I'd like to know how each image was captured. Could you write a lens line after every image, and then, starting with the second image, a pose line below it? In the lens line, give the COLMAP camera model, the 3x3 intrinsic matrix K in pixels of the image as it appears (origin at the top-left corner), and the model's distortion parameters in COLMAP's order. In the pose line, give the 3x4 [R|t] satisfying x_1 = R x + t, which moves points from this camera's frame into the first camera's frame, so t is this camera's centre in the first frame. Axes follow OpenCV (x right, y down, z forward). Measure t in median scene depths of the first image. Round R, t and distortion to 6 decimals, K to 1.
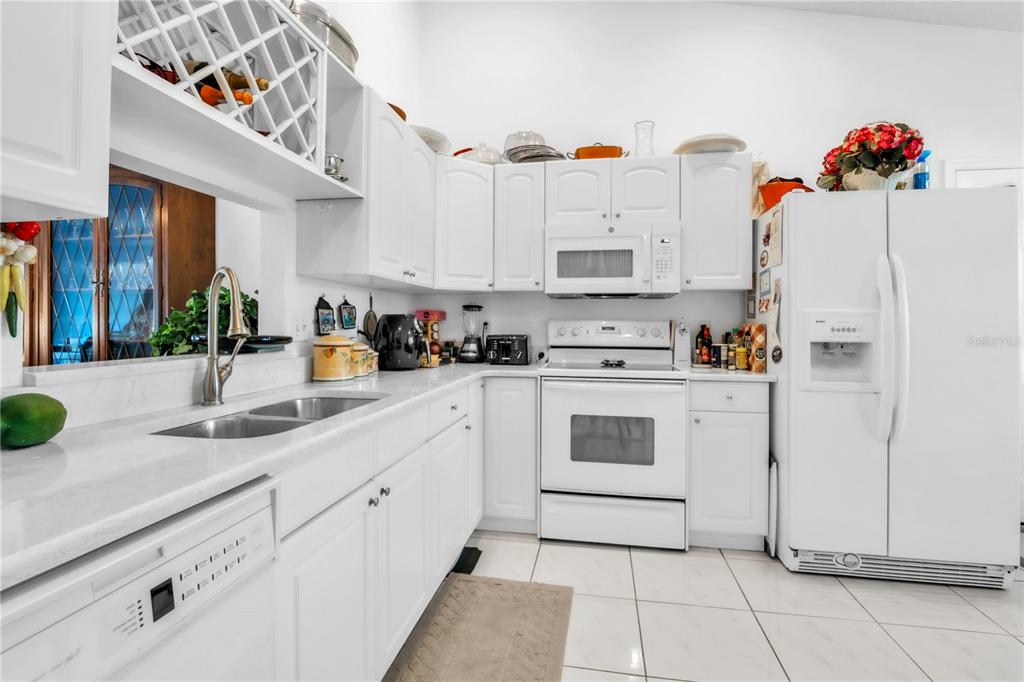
lens RADIAL K [[483.8, 0, 512.8], [0, 483.8, 320.3], [0, 0, 1]] dist [-0.012580, -0.000426]
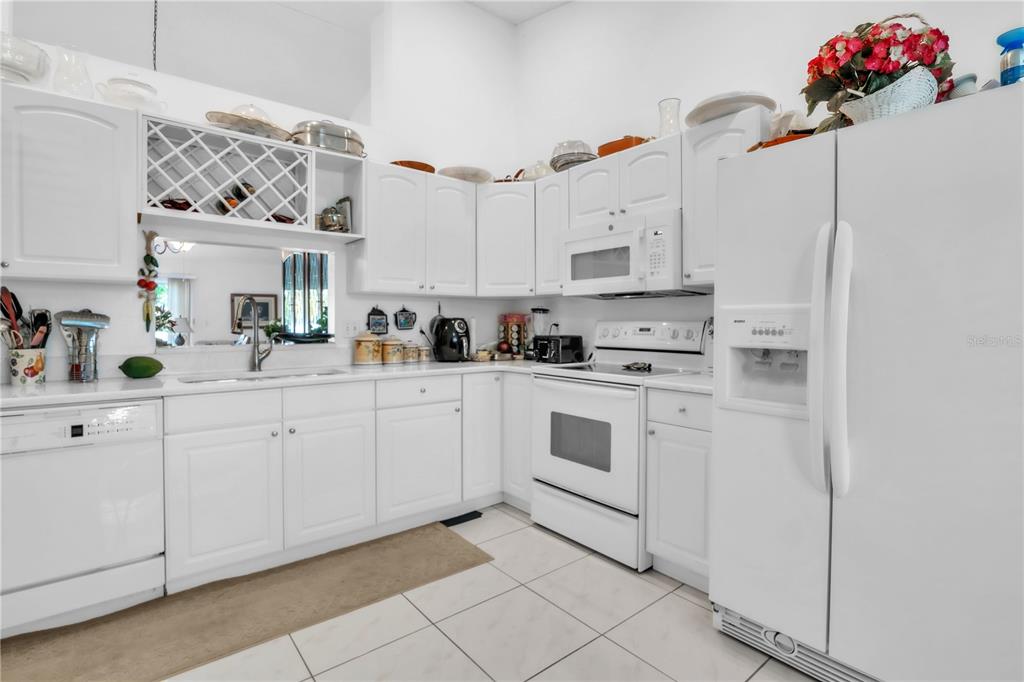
lens RADIAL K [[487.4, 0, 509.4], [0, 487.4, 326.3], [0, 0, 1]] dist [-0.001846, -0.000116]
pose [[0.760705, -0.001722, -0.649096, 0.721627], [0.009158, 0.999925, 0.008080, 0.000595], [0.649034, -0.012091, 0.760664, 0.129206]]
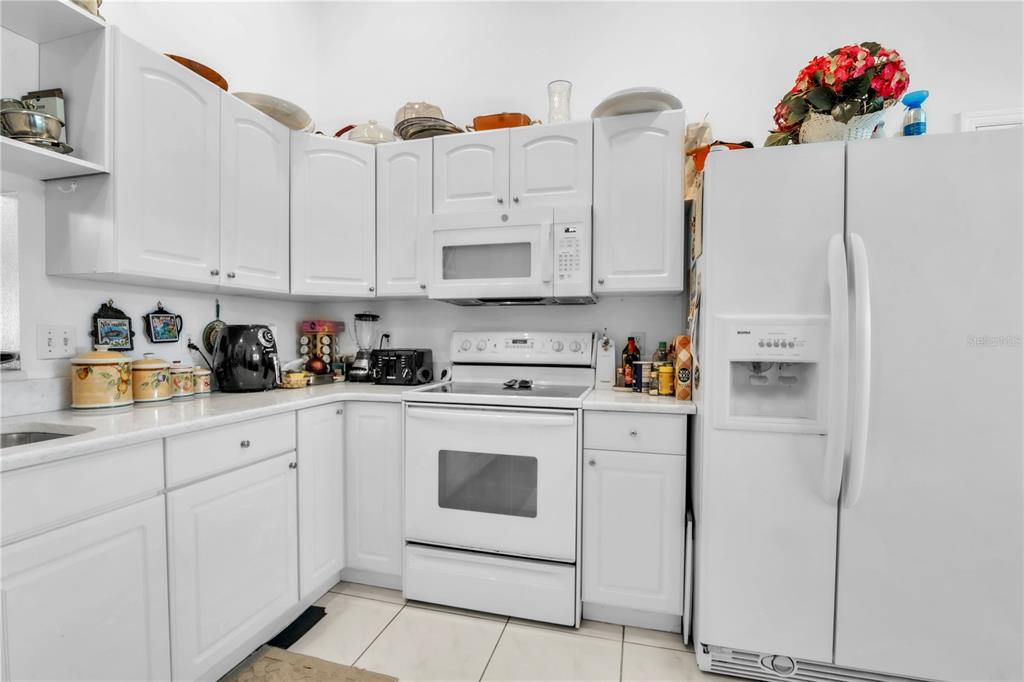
lens RADIAL K [[476.5, 0, 508.4], [0, 476.5, 347.2], [0, 0, 1]] dist [-0.014396, -0.000075]
pose [[0.995920, 0.001044, -0.090236, 0.296620], [0.001825, 0.999496, 0.031706, 0.001062], [0.090223, -0.031741, 0.995416, 0.226053]]
